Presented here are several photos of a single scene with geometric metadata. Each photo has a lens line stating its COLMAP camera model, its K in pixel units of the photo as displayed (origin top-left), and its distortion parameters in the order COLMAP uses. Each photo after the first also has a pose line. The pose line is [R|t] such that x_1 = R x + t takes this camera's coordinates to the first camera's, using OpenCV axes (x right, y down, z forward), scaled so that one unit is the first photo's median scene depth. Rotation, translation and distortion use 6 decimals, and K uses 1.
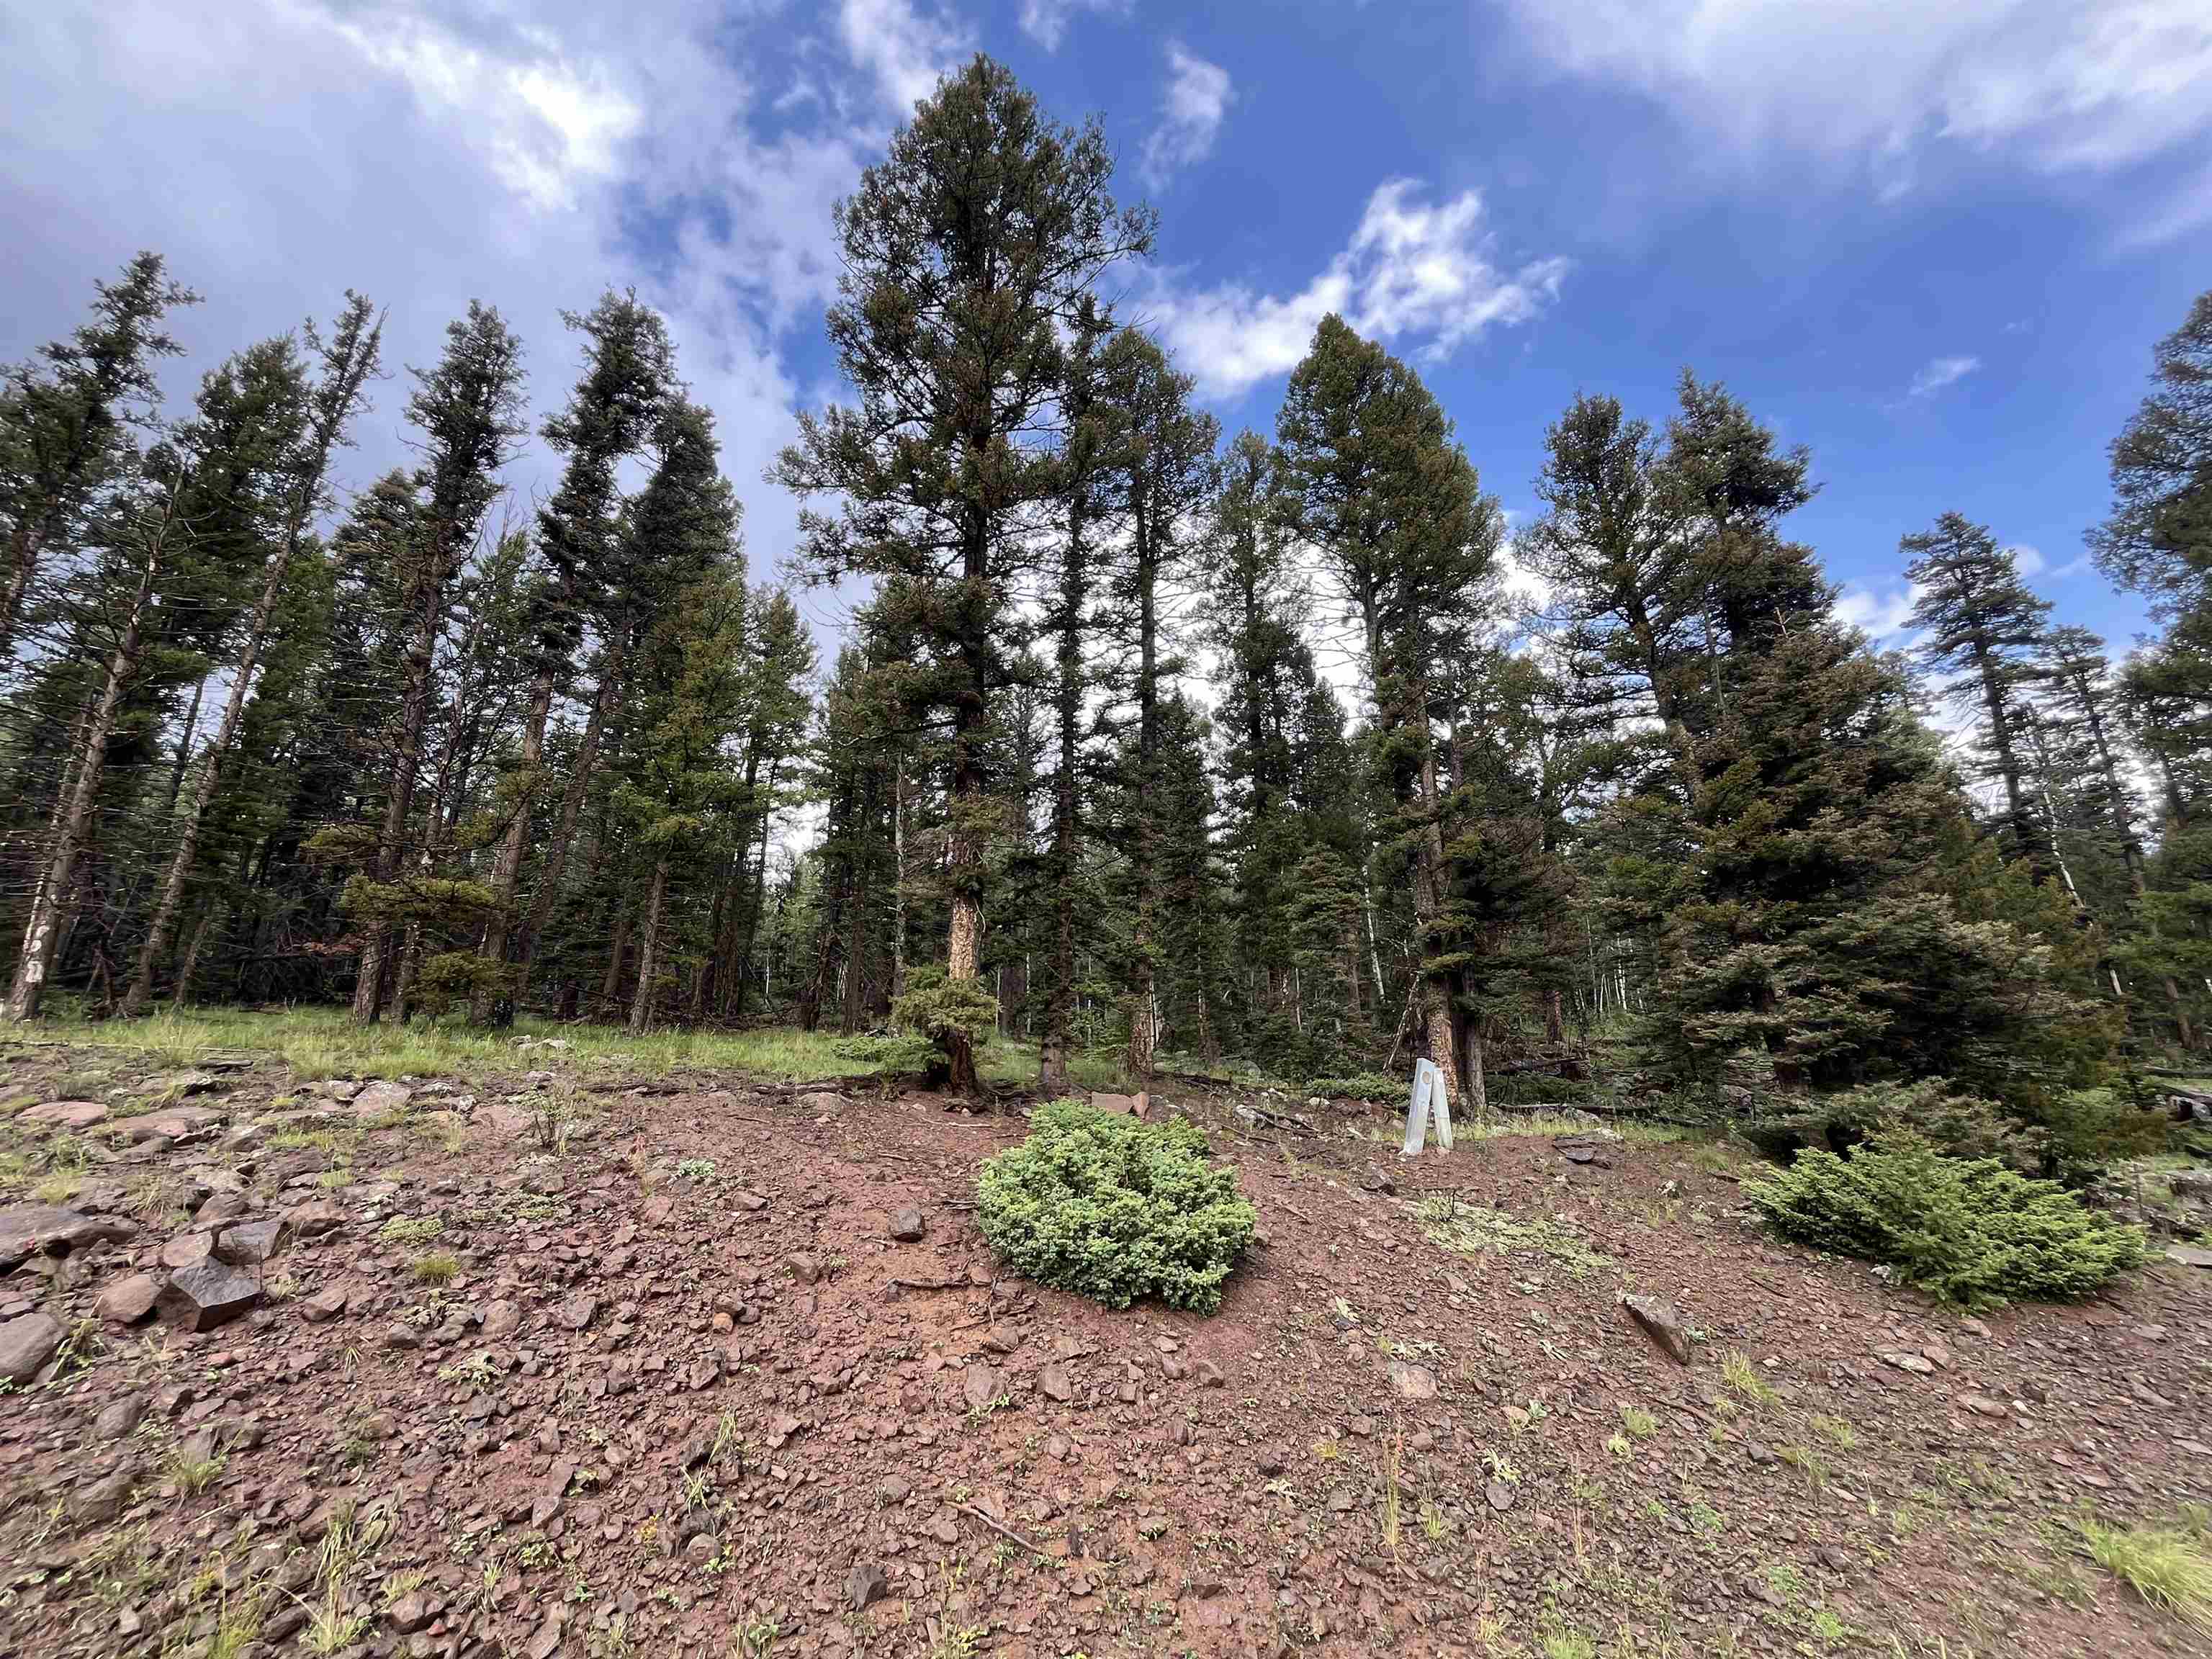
lens RADIAL K [[897.0, 0, 1105.0], [0, 897.0, 827.2], [0, 0, 1]] dist [0.000327, -0.000450]
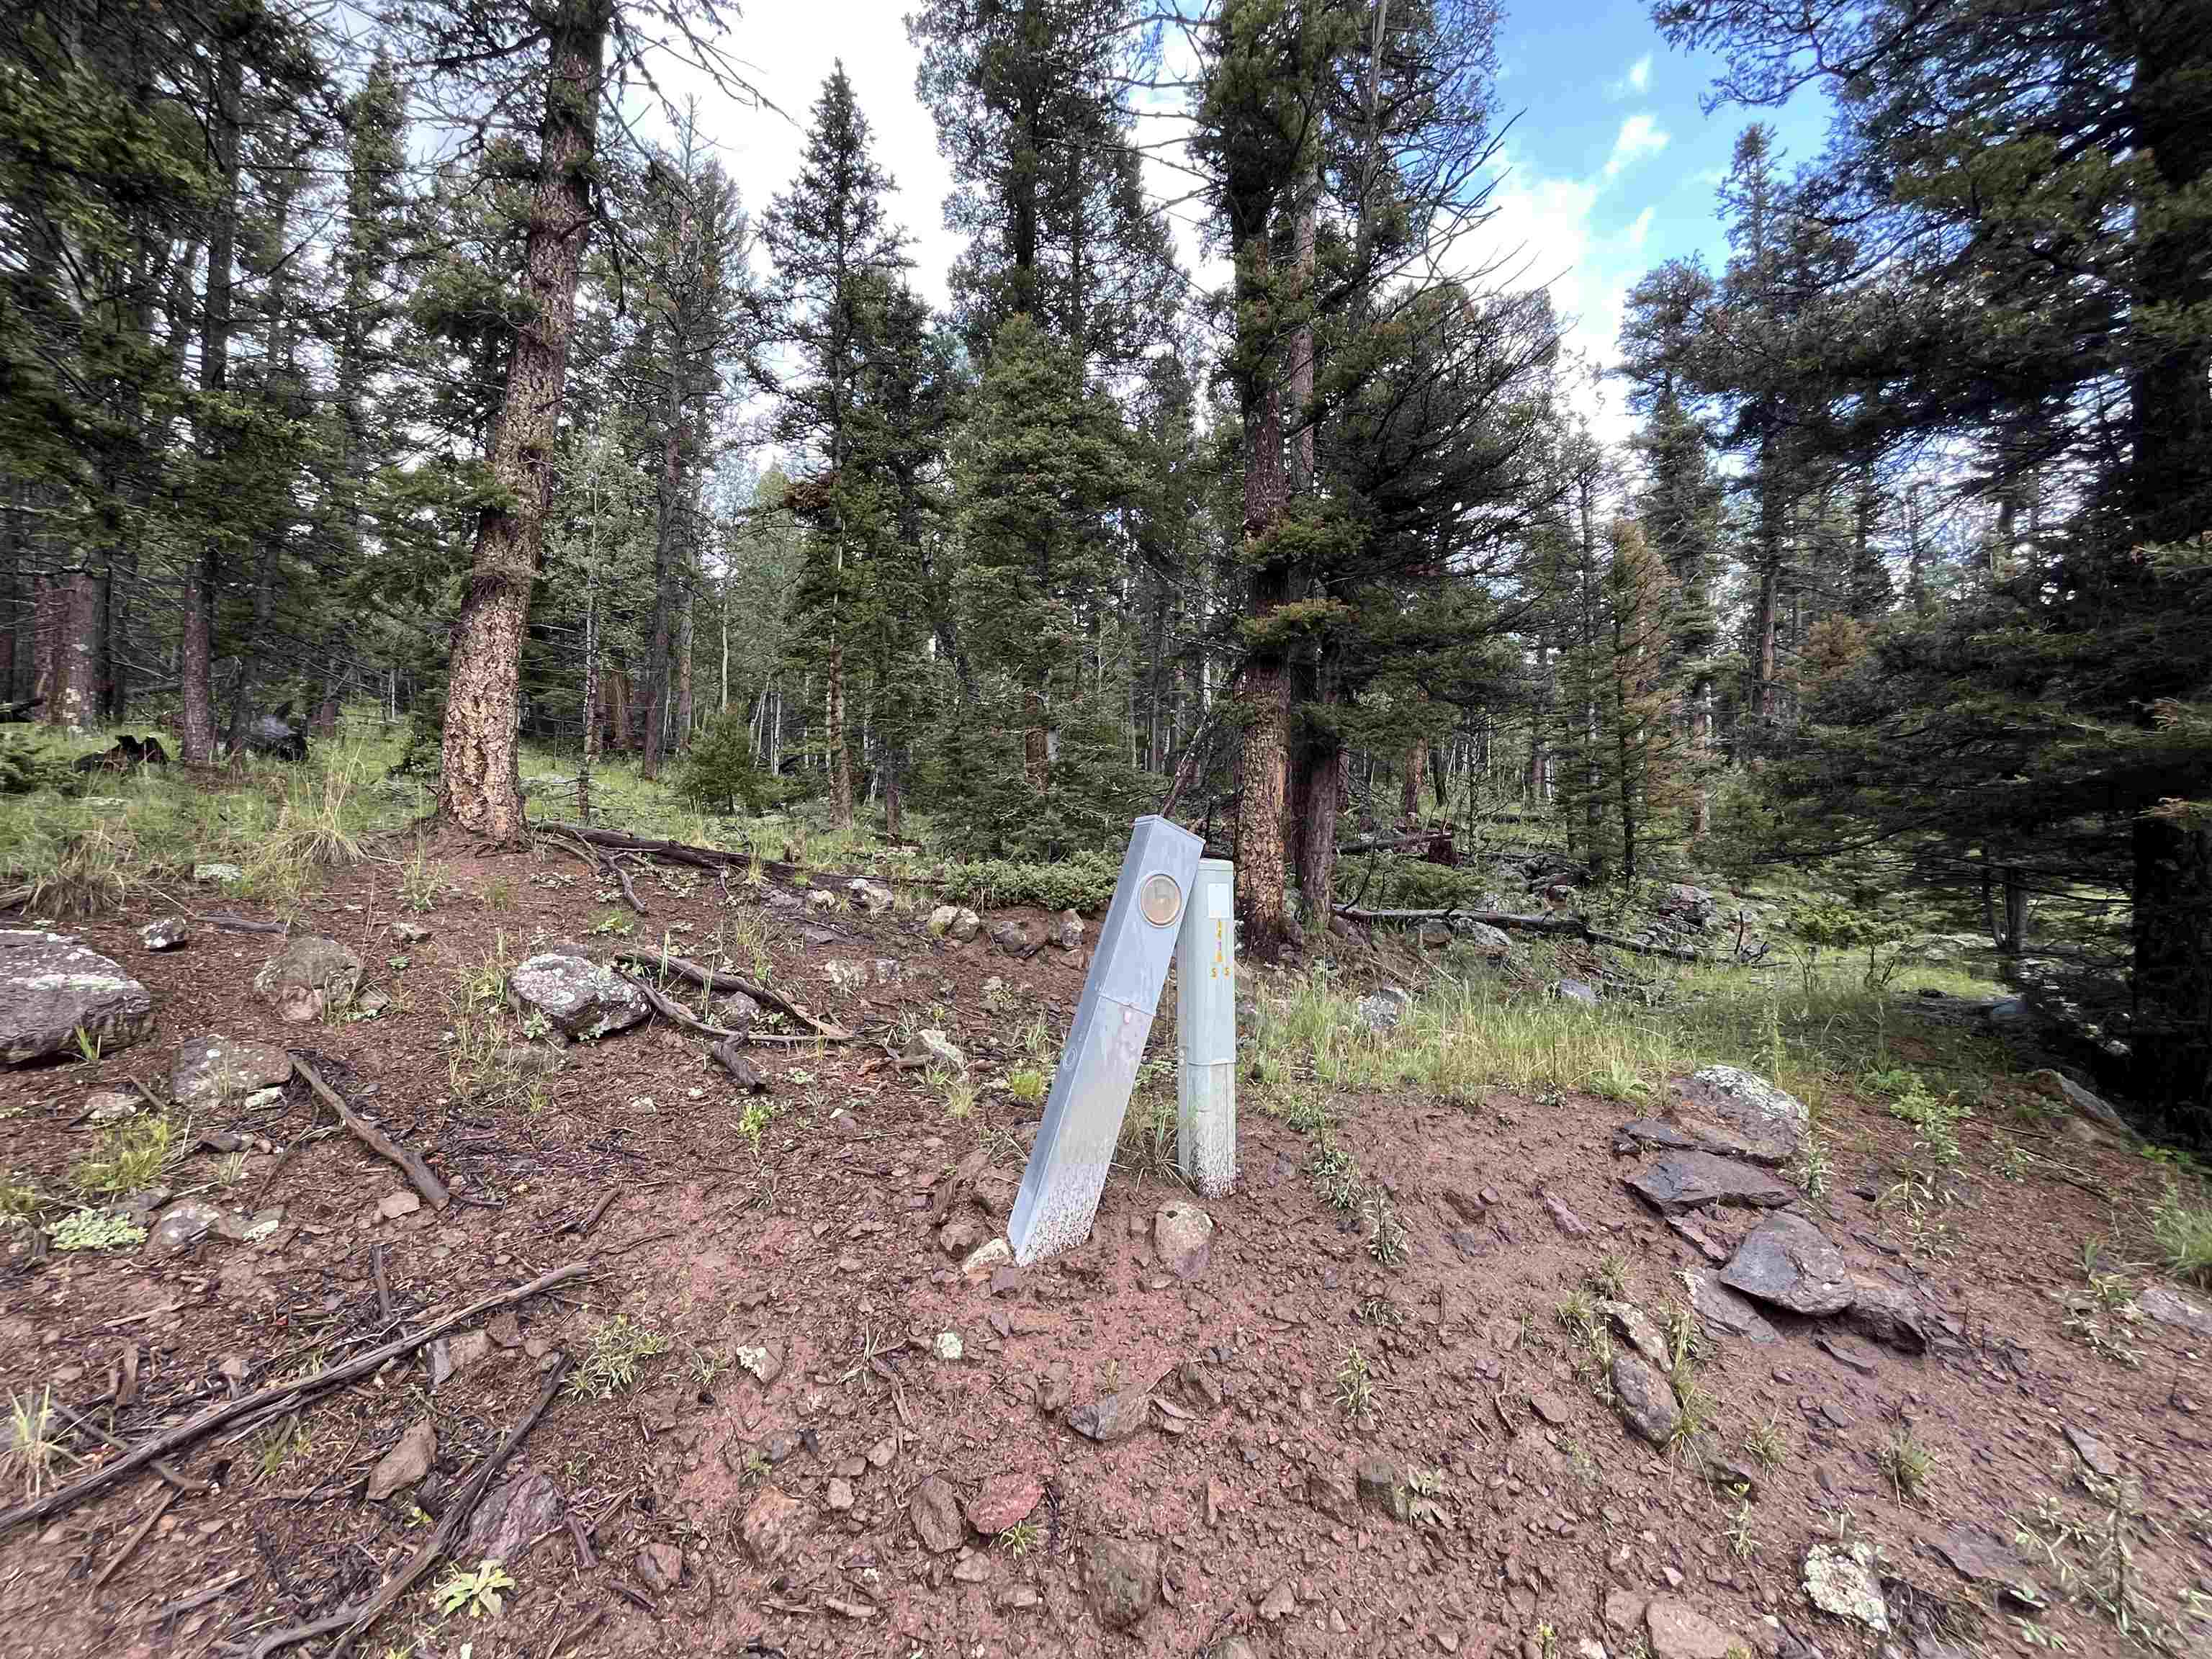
lens RADIAL K [[897.0, 0, 1104.7], [0, 897.0, 831.3], [0, 0, 1]] dist [0.000327, -0.000450]
pose [[0.985447, 0.037848, 0.165716, 0.216131], [-0.080067, 0.963325, 0.256112, 0.144693], [-0.149945, -0.265654, 0.952336, 0.557280]]
